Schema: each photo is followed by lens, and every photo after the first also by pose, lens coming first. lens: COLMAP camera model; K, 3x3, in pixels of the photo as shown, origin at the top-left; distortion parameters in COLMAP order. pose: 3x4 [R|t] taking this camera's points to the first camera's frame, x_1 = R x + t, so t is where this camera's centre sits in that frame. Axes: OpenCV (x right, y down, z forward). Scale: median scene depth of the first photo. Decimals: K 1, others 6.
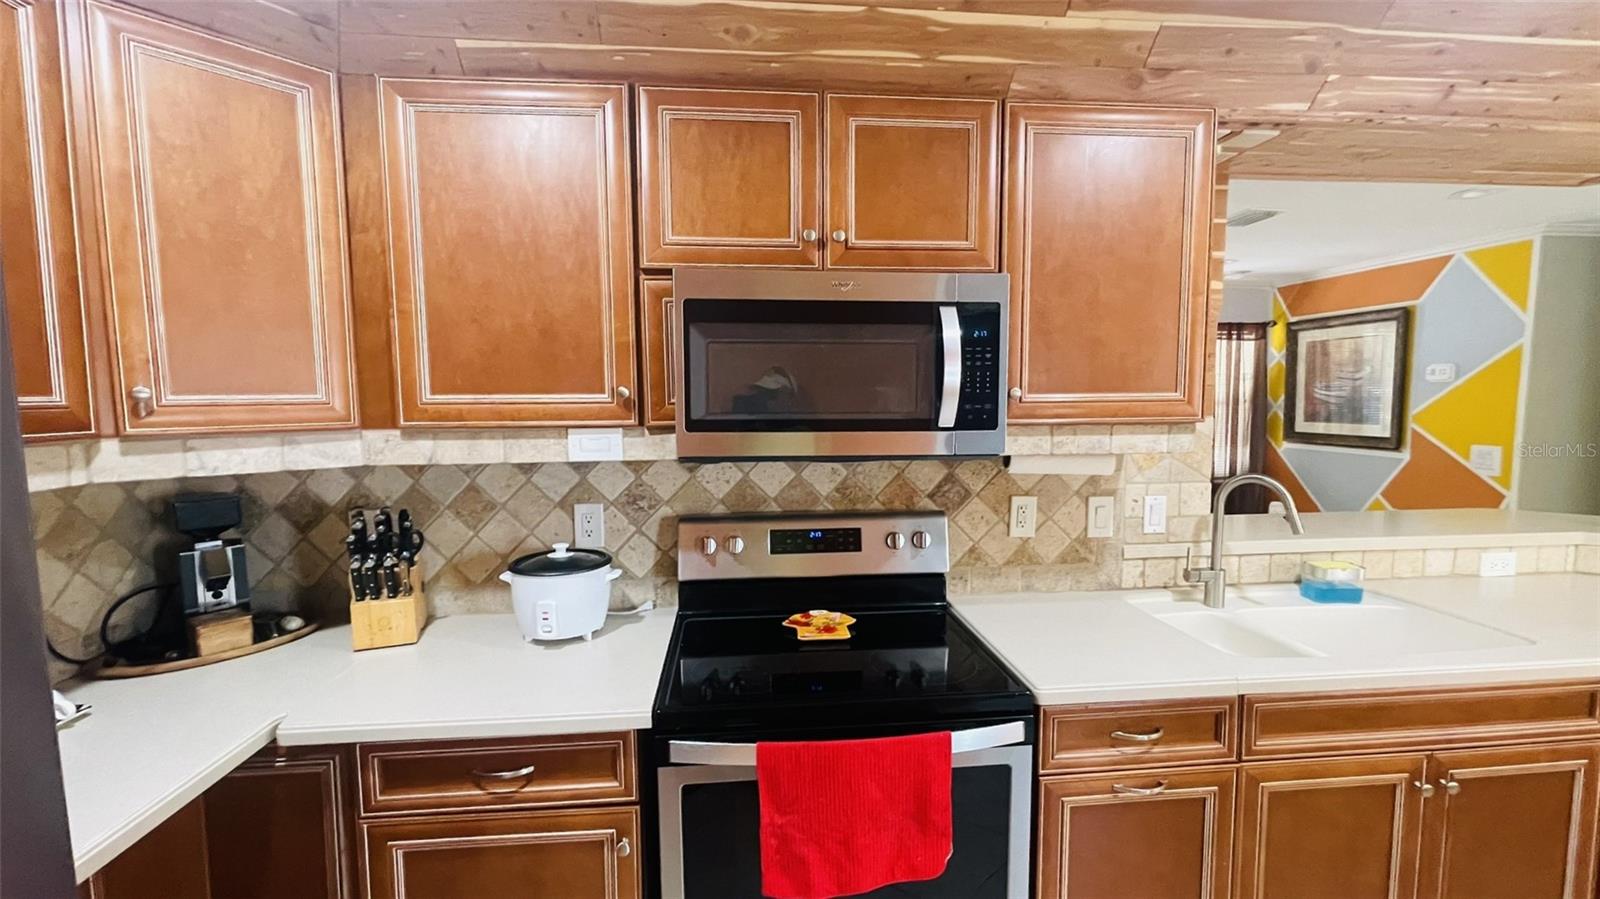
lens RADIAL K [[676.4, 0, 800.0], [0, 676.4, 449.5], [0, 0, 1]] dist [0.001702, -0.000057]
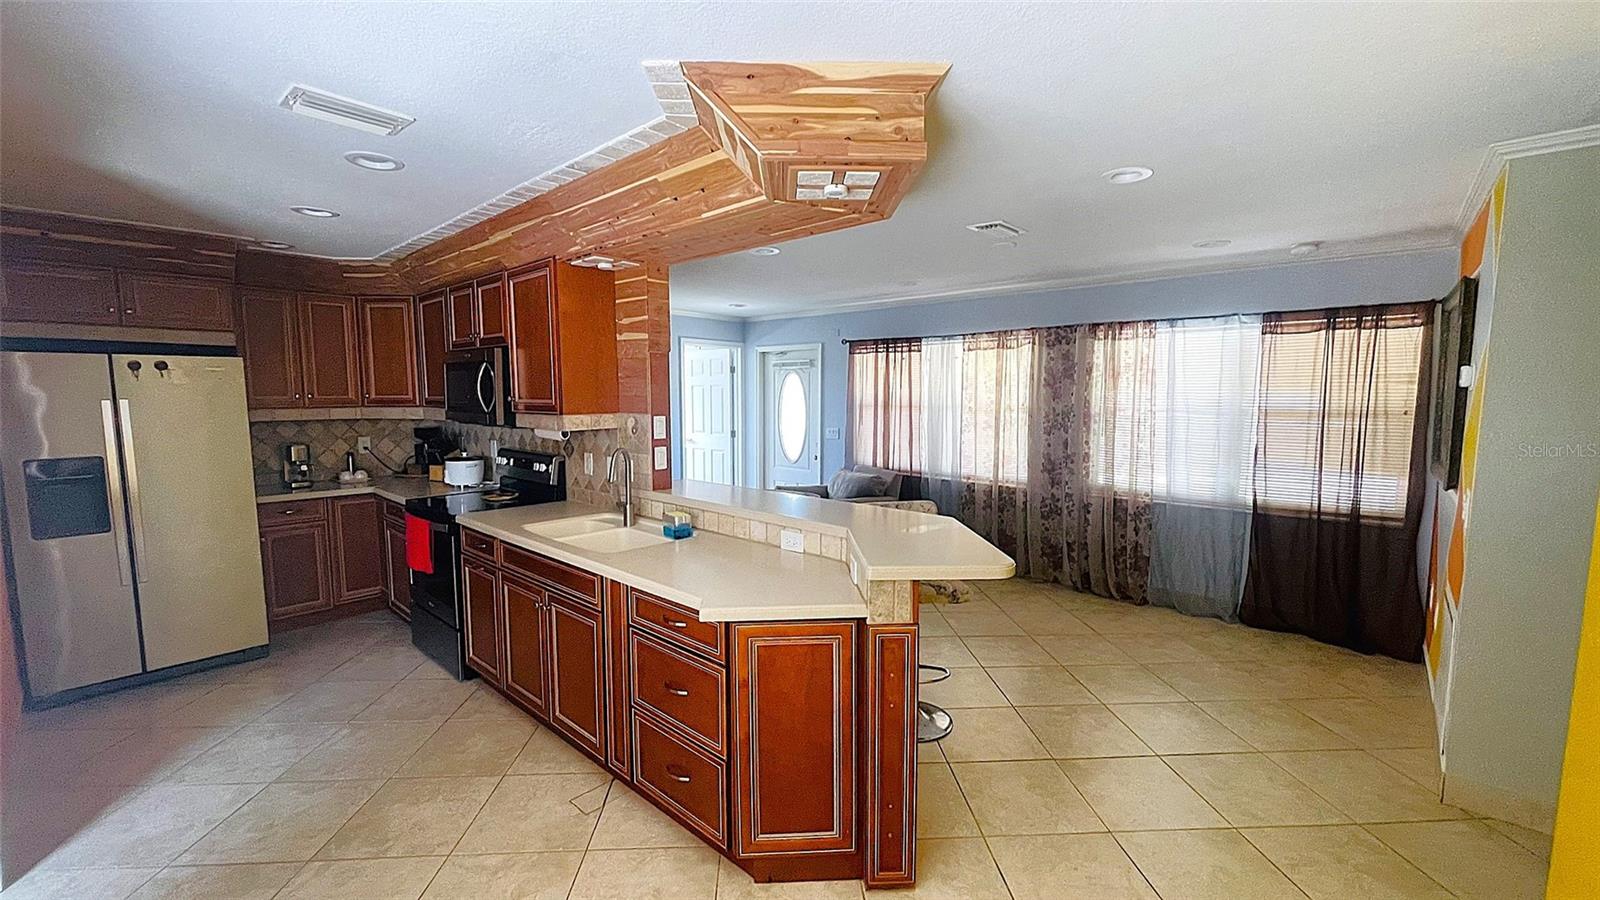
lens RADIAL K [[644.3, 0, 796.0], [0, 644.3, 453.9], [0, 0, 1]] dist [-0.000669, 0.000060]
pose [[0.666510, 0.078841, -0.741316, 2.206048], [-0.065918, 0.996730, 0.046739, -0.055395], [0.742576, 0.017714, 0.669527, 0.236434]]
